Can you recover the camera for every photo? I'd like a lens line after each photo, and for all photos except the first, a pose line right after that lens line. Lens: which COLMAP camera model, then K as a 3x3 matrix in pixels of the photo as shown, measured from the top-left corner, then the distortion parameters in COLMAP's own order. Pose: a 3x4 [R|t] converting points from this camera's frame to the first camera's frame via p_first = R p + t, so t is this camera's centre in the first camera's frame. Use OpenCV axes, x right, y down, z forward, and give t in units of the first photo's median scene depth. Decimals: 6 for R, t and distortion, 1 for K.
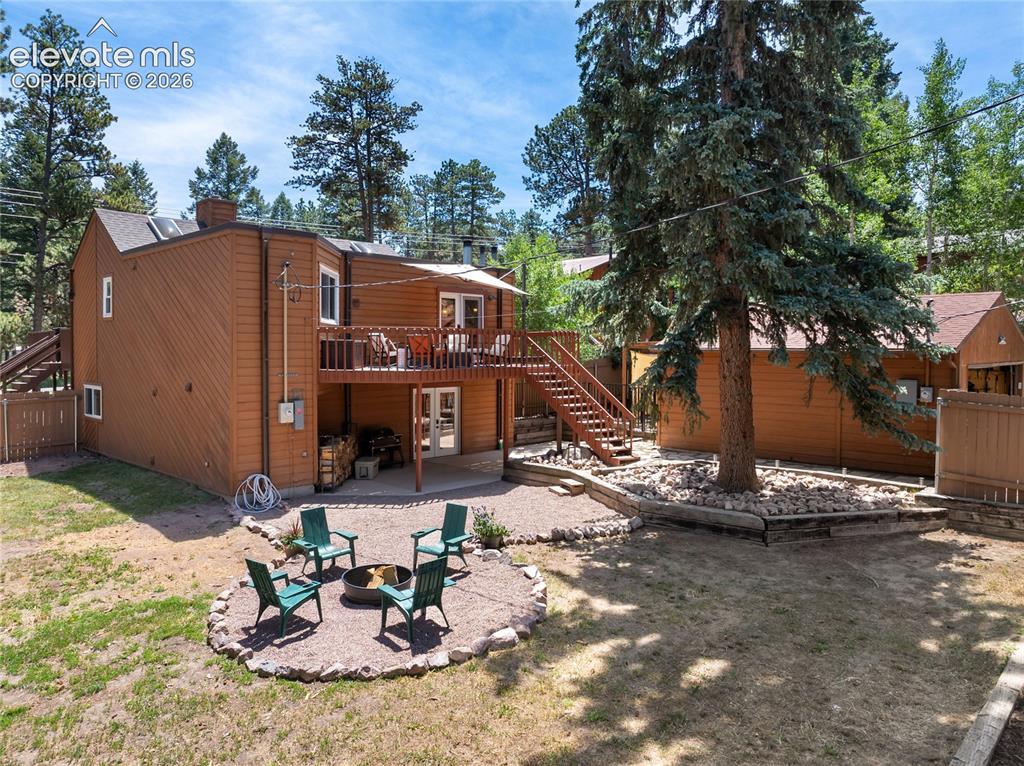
lens RADIAL K [[720.6, 0, 509.4], [0, 720.6, 372.6], [0, 0, 1]] dist [-0.021141, 0.001972]
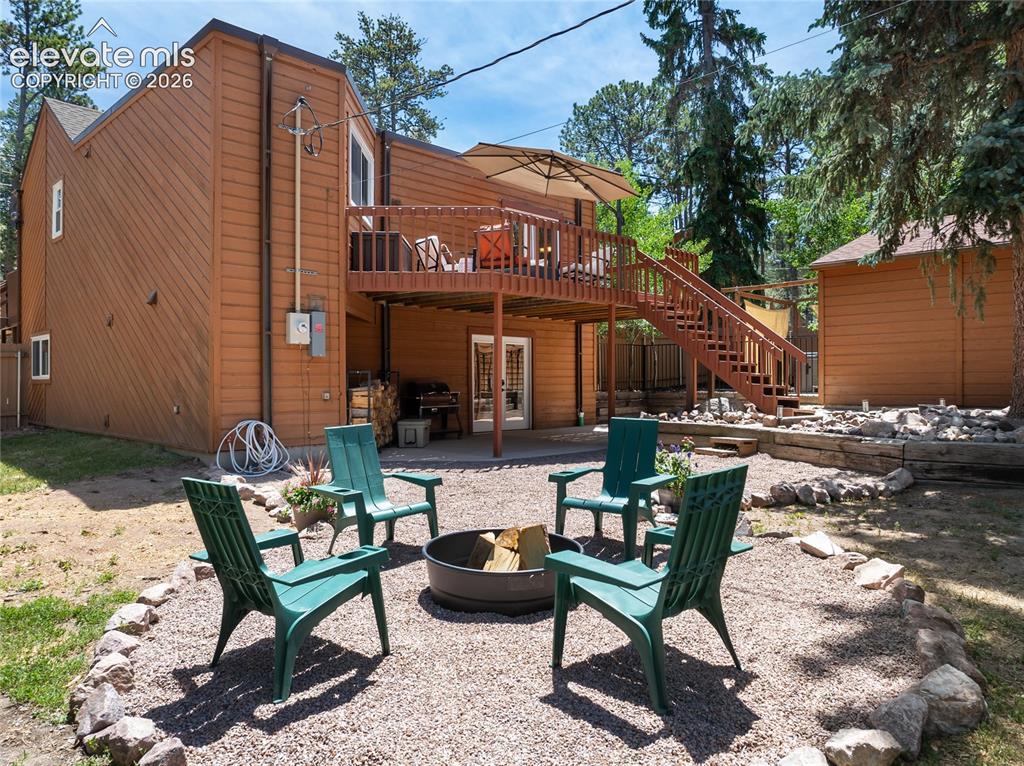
lens RADIAL K [[716.0, 0, 512.0], [0, 716.0, 383.0], [0, 0, 1]] dist [-0.040257, 0.030784]
pose [[0.999889, -0.008212, -0.012465, -0.114432], [0.007793, 0.999416, -0.033263, 0.131022], [0.012731, 0.033162, 0.999369, 0.374438]]
